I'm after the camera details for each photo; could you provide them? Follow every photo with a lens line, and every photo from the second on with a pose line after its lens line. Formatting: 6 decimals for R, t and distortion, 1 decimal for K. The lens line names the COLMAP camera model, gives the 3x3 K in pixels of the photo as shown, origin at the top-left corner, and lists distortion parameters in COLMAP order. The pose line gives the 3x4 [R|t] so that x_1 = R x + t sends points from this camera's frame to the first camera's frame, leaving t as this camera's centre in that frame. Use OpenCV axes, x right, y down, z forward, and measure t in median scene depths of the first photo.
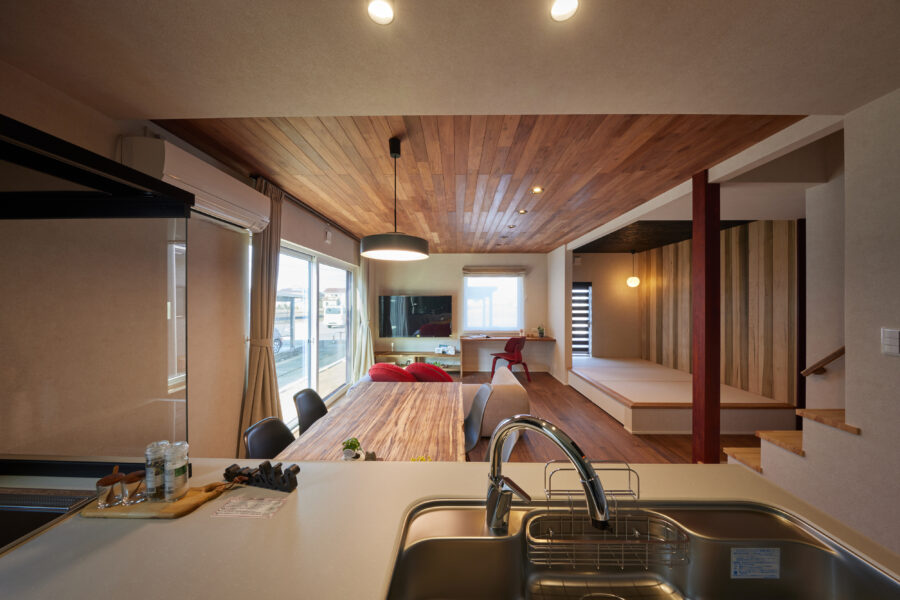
lens RADIAL K [[278.1, 0, 450.0], [0, 278.1, 300.0], [0, 0, 1]] dist [0.000584, 0.000021]
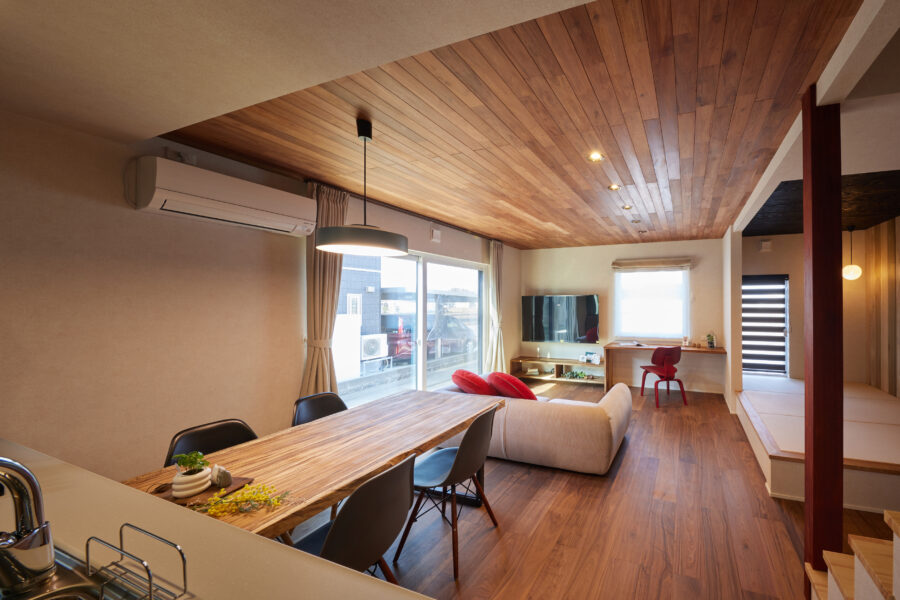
lens RADIAL K [[309.3, 0, 584.8], [0, 309.3, 298.7], [0, 0, 1]] dist [0.000561, -0.000038]
pose [[0.958624, -0.006550, -0.284598, 0.262611], [0.005199, 0.999971, -0.005501, 0.000560], [0.284626, 0.003794, 0.958631, 0.087467]]
